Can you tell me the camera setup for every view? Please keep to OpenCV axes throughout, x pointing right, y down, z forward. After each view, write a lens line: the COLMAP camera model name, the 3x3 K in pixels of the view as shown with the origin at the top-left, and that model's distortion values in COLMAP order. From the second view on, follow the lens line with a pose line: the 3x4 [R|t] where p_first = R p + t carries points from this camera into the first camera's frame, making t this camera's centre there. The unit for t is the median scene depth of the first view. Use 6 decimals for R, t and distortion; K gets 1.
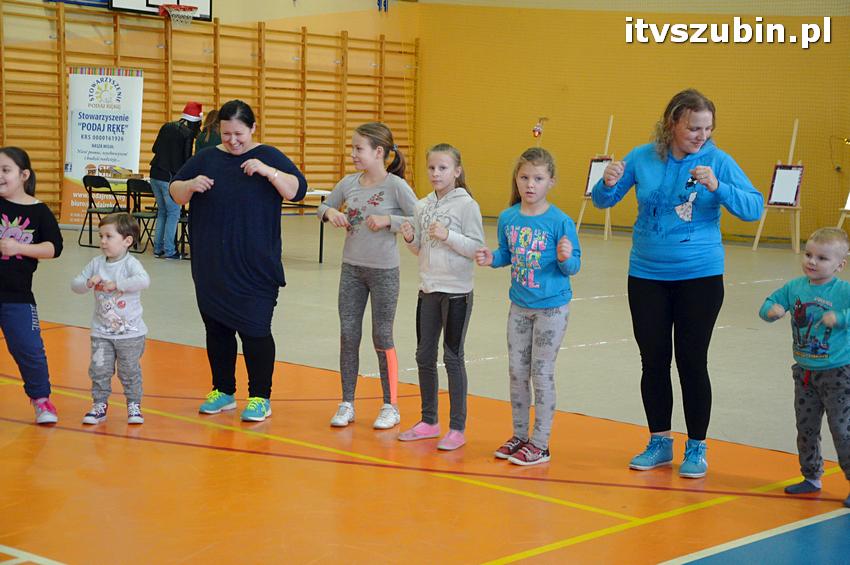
lens RADIAL K [[1624.8, 0, 423.1], [0, 1624.8, 283.8], [0, 0, 1]] dist [0.324269, 0.000000]
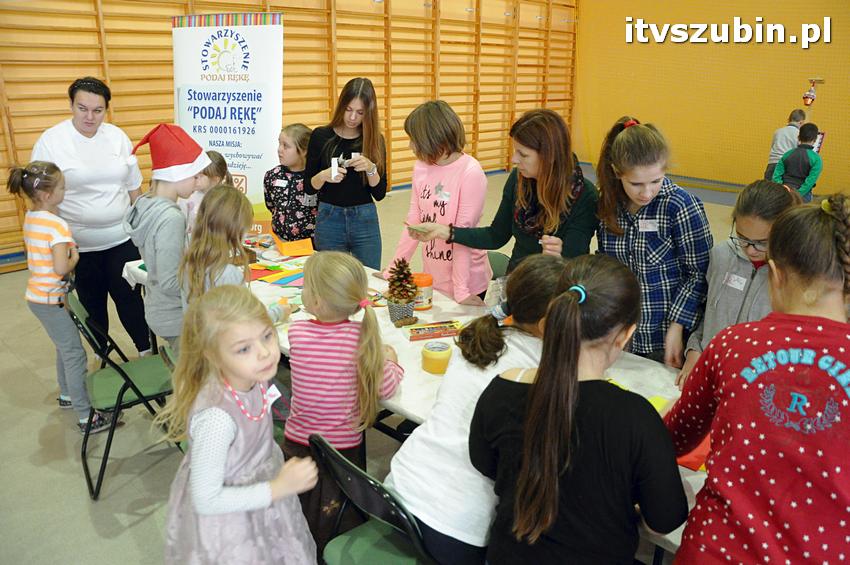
lens RADIAL K [[697.9, 0, 427.1], [0, 697.9, 283.4], [0, 0, 1]] dist [-0.120646, 0.007236]
pose [[0.999135, -0.007332, -0.040934, -0.091746], [0.015712, 0.977927, 0.208355, -0.071428], [0.038503, -0.208818, 0.977196, 0.624953]]
